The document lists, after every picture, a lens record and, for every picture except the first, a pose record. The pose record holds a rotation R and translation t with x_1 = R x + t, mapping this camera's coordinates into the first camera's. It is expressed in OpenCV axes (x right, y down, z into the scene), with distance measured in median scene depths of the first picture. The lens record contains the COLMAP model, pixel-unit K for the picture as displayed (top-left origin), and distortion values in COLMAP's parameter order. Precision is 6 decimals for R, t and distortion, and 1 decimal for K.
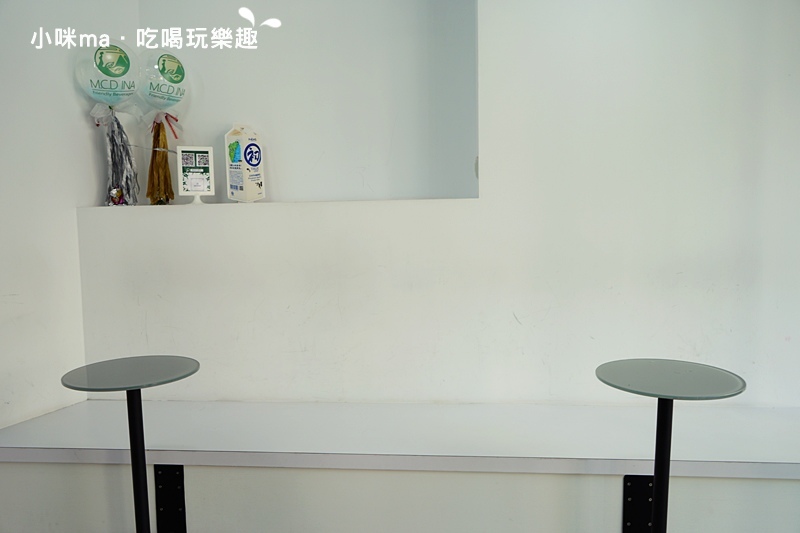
lens RADIAL K [[688.4, 0, 399.1], [0, 688.4, 240.7], [0, 0, 1]] dist [0.036188, -0.001030]
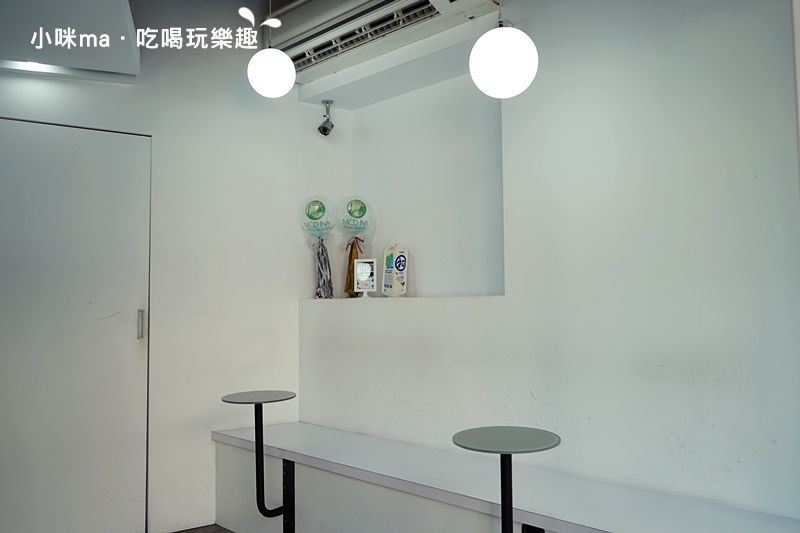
lens RADIAL K [[688.4, 0, 399.1], [0, 688.4, 240.7], [0, 0, 1]] dist [0.036188, -0.001030]
pose [[0.769339, -0.046693, -0.637132, 0.708215], [-0.030128, 0.993564, -0.109194, -0.014656], [0.638130, 0.103203, 0.762980, -0.097558]]
